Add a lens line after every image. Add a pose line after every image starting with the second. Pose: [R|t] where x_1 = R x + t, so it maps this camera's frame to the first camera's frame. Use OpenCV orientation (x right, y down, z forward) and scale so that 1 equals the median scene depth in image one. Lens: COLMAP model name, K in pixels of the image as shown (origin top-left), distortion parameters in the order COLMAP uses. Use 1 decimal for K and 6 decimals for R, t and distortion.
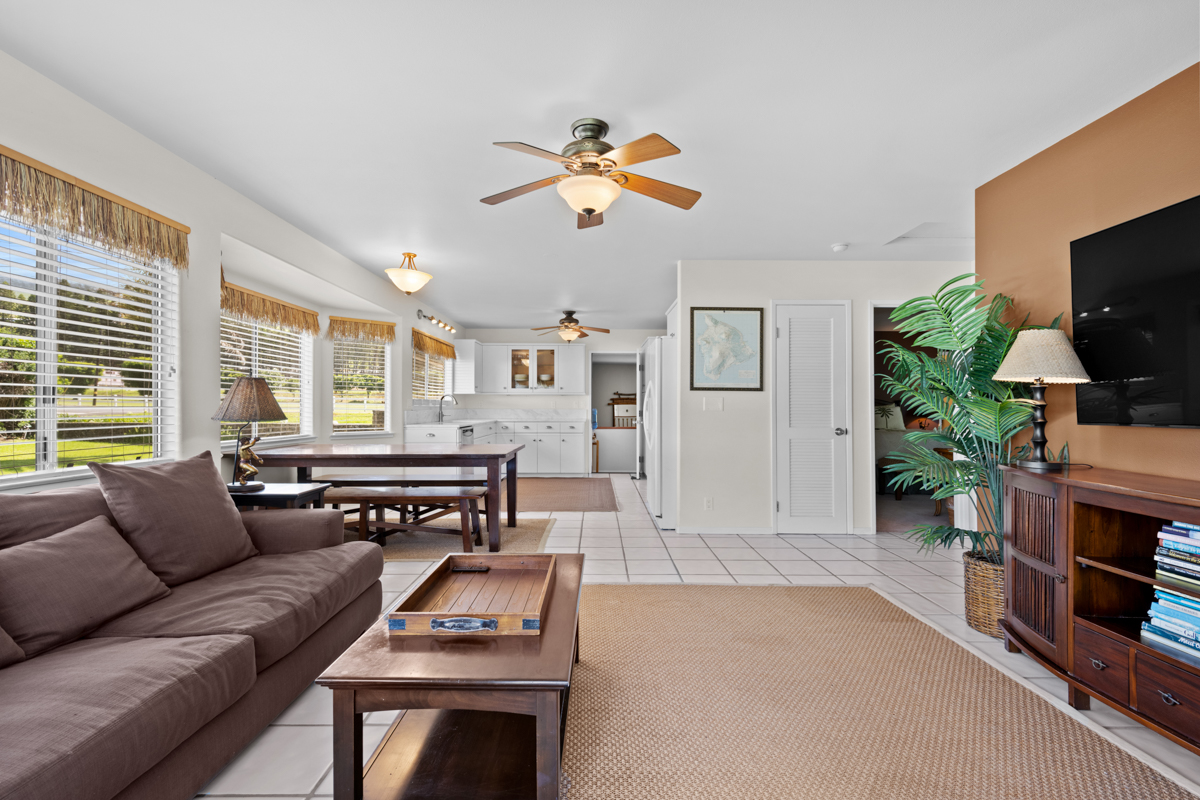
lens RADIAL K [[550.7, 0, 600.0], [0, 550.7, 400.0], [0, 0, 1]] dist [0.001104, 0.000116]
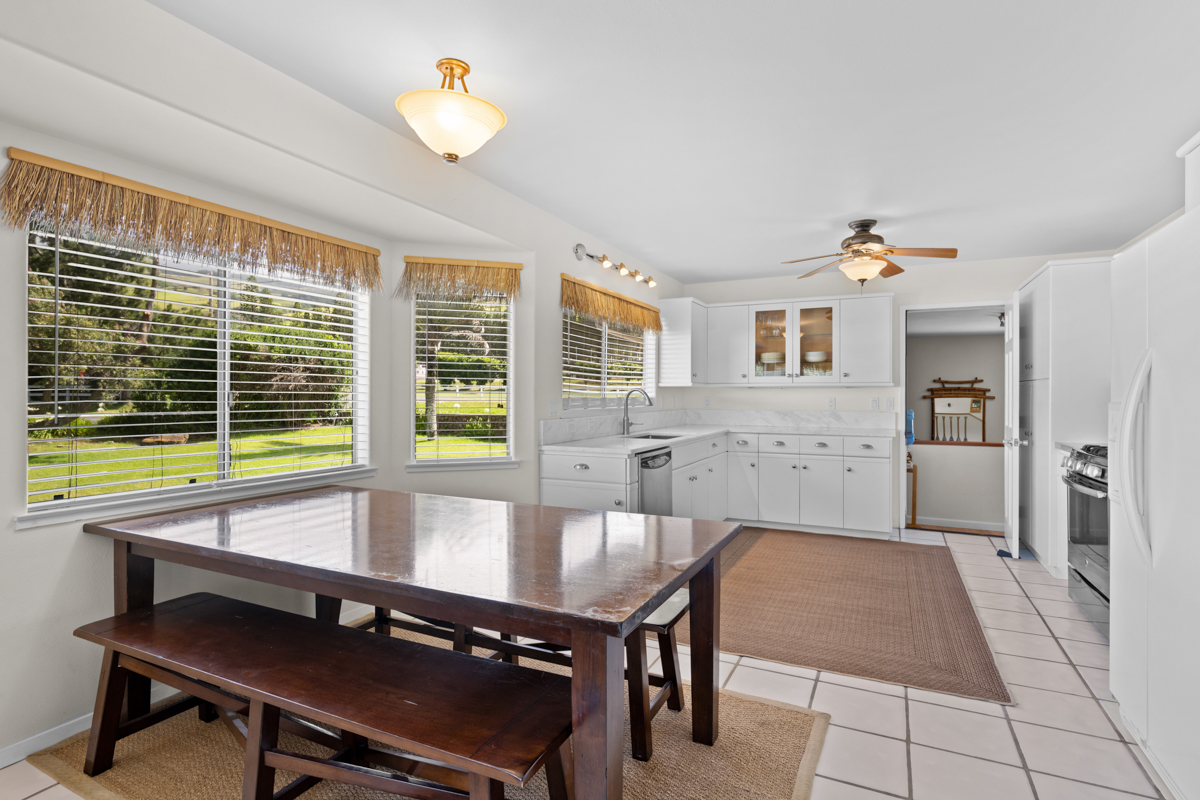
lens RADIAL K [[597.0, 0, 581.9], [0, 597.0, 390.6], [0, 0, 1]] dist [-0.001393, -0.000513]
pose [[0.885020, -0.002291, -0.465548, -0.025941], [0.004867, 0.999979, 0.004331, -0.009655], [0.465528, -0.006099, 0.885012, 0.351518]]
